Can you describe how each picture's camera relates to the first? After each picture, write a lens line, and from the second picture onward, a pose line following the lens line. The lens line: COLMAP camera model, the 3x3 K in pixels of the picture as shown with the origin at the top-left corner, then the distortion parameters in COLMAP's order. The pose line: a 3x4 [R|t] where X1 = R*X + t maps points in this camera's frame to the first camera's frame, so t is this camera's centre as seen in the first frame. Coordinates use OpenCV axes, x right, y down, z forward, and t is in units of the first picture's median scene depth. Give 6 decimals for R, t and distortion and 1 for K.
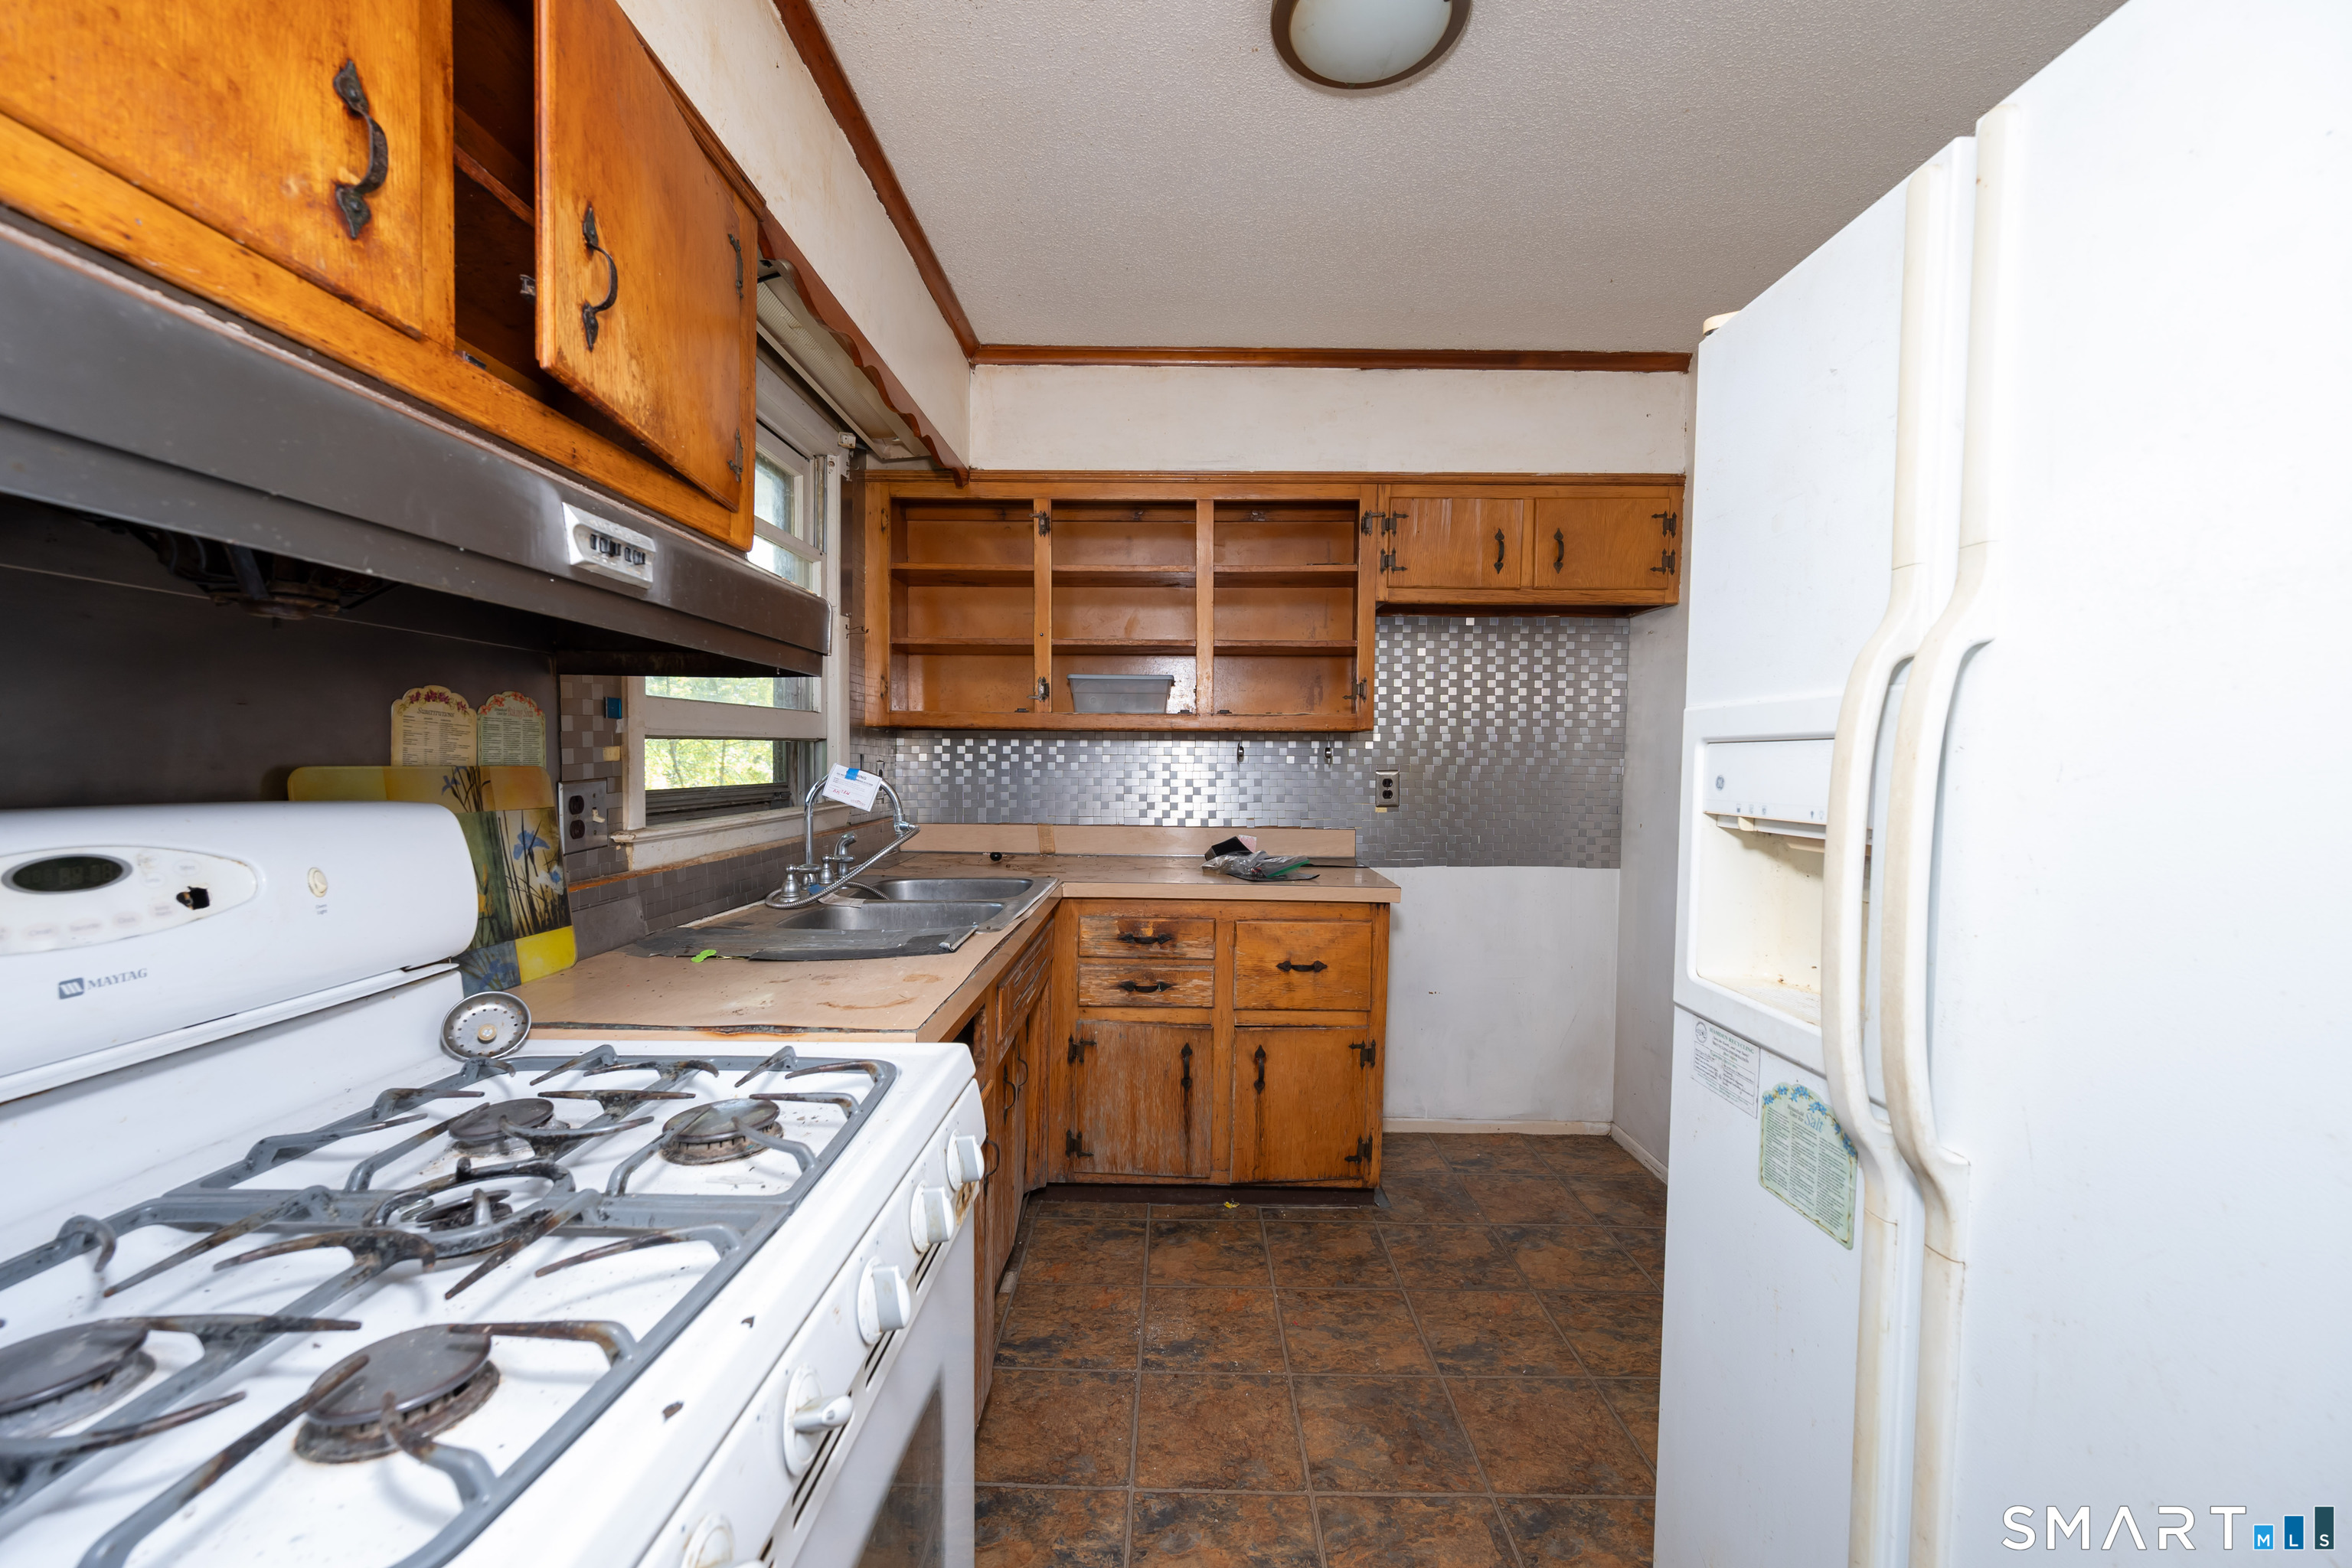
lens RADIAL K [[917.9, 0, 1169.8], [0, 917.9, 789.9], [0, 0, 1]] dist [-0.000865, -0.000039]
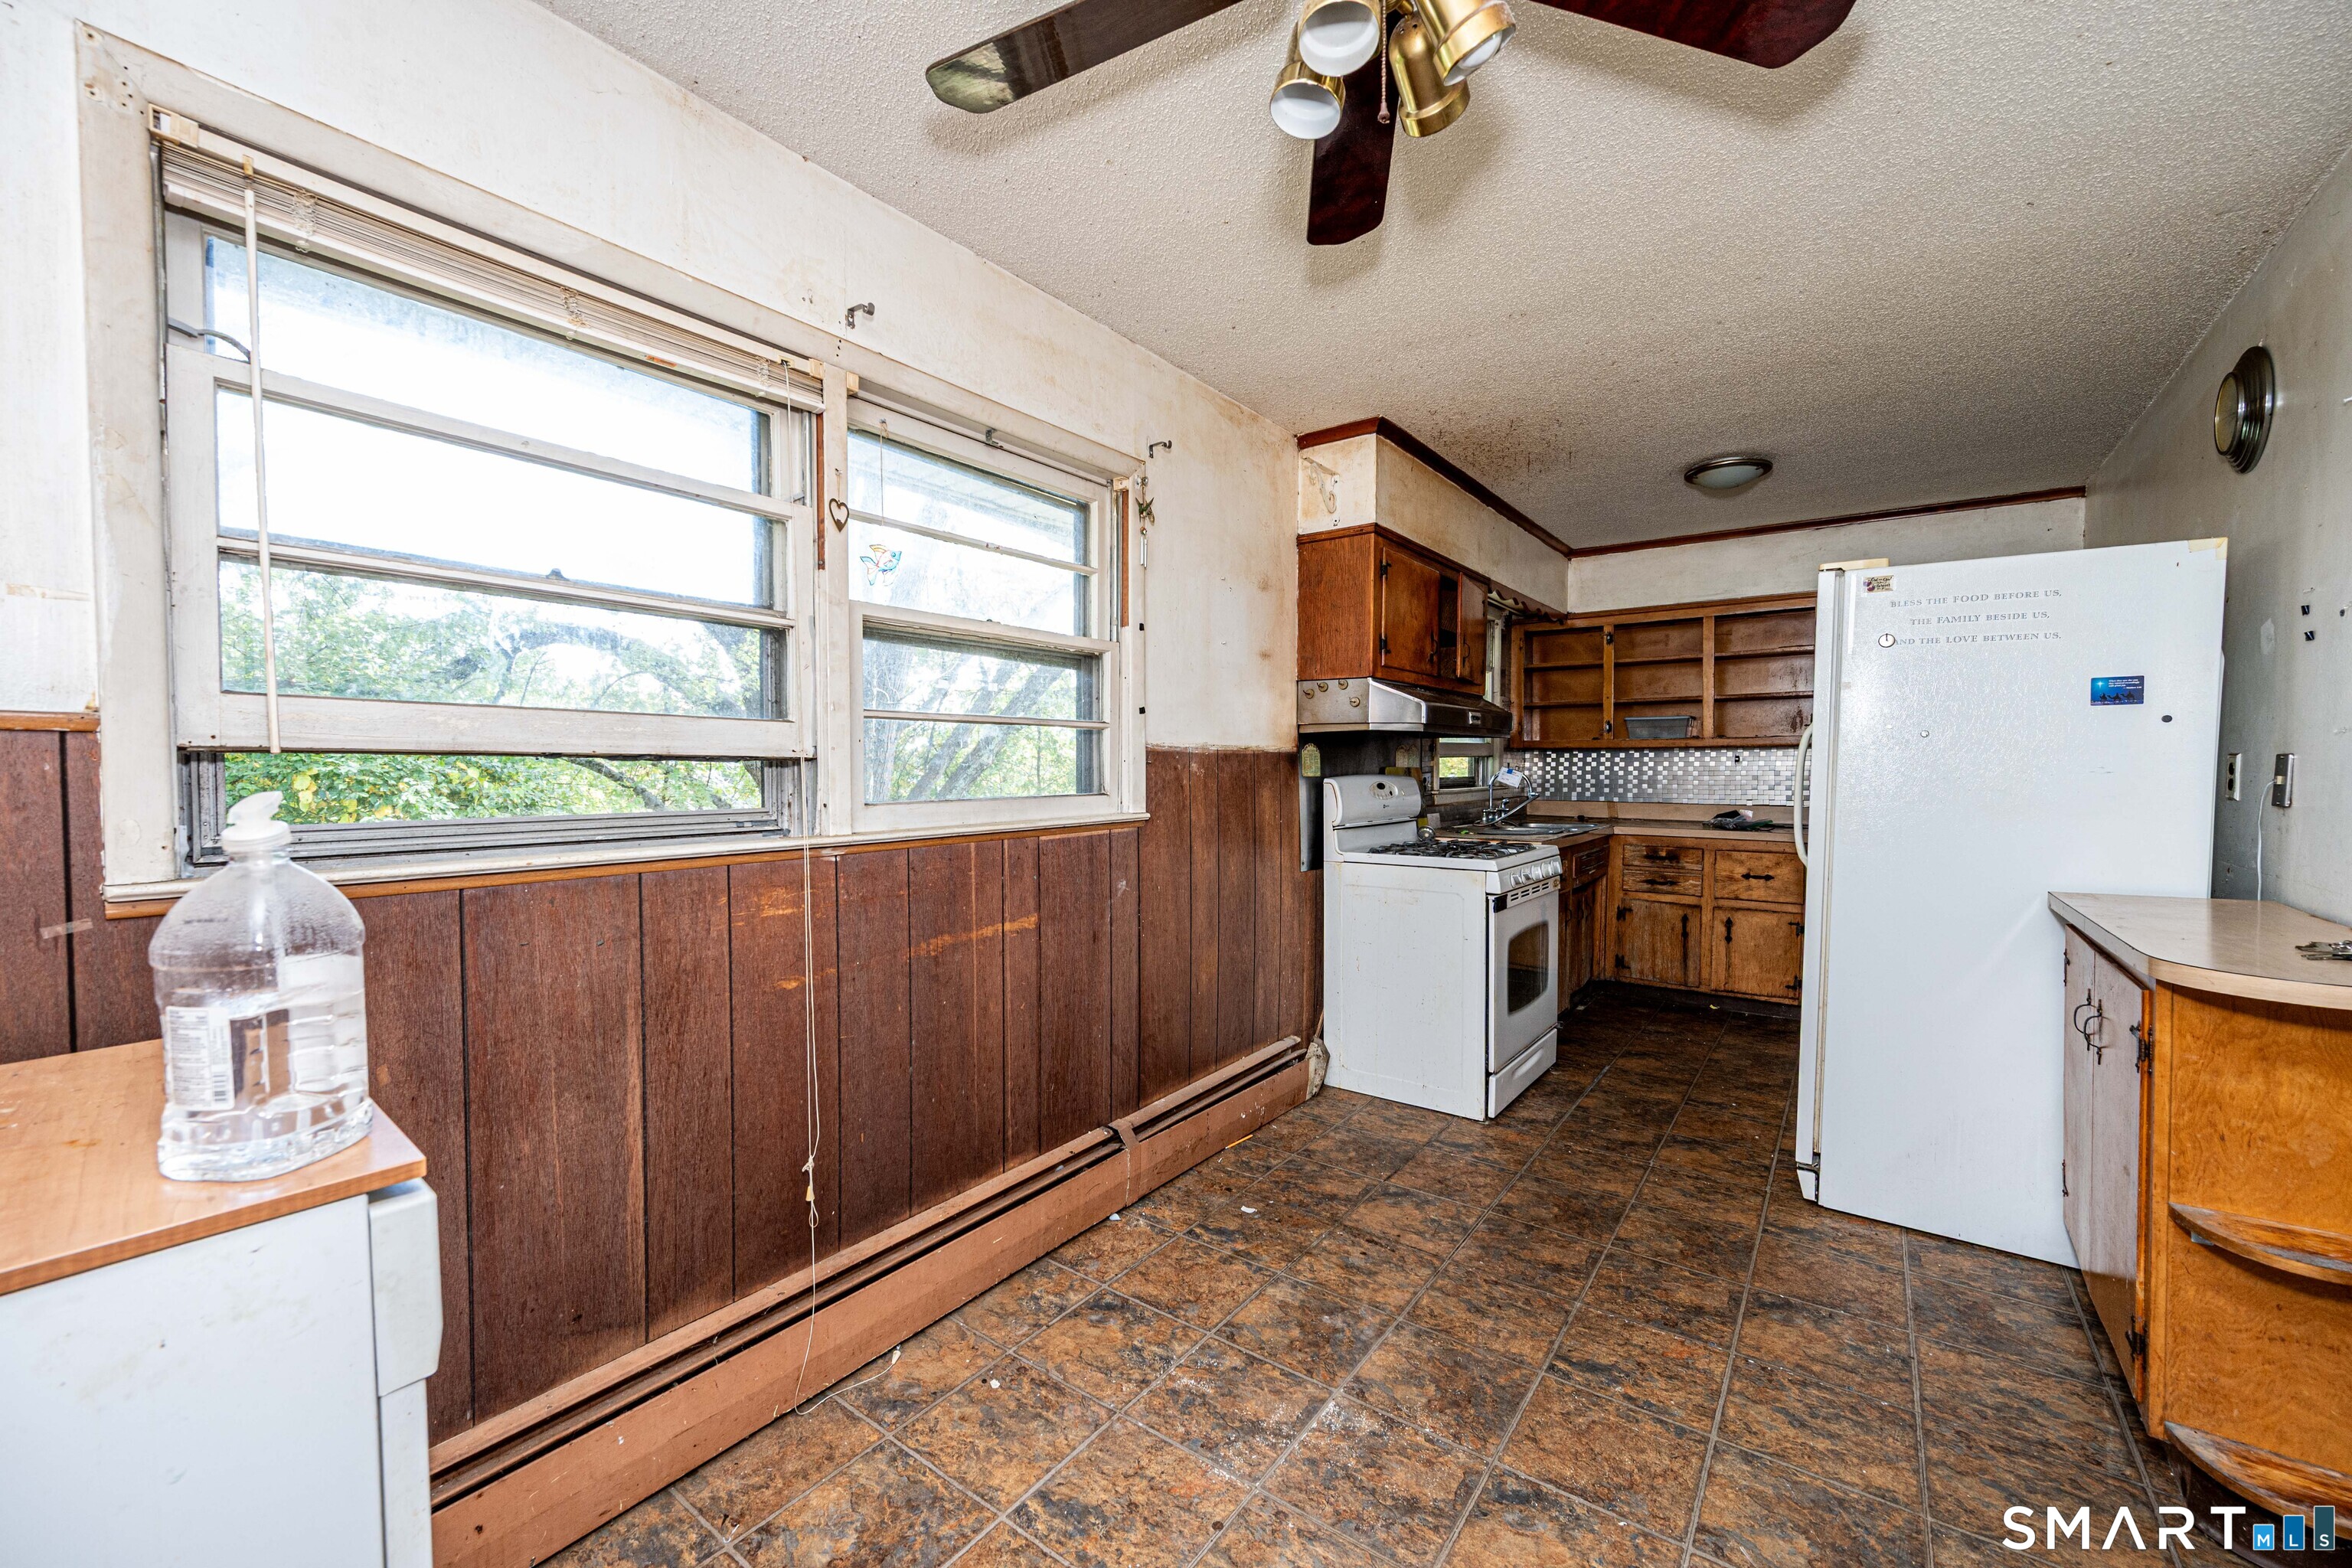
lens RADIAL K [[917.9, 0, 1177.8], [0, 917.9, 791.9], [0, 0, 1]] dist [-0.000865, -0.000039]
pose [[0.809847, 0.007680, -0.586590, 0.277176], [-0.012437, 0.999914, -0.004079, 0.045742], [0.586509, 0.010599, 0.809874, -1.137300]]
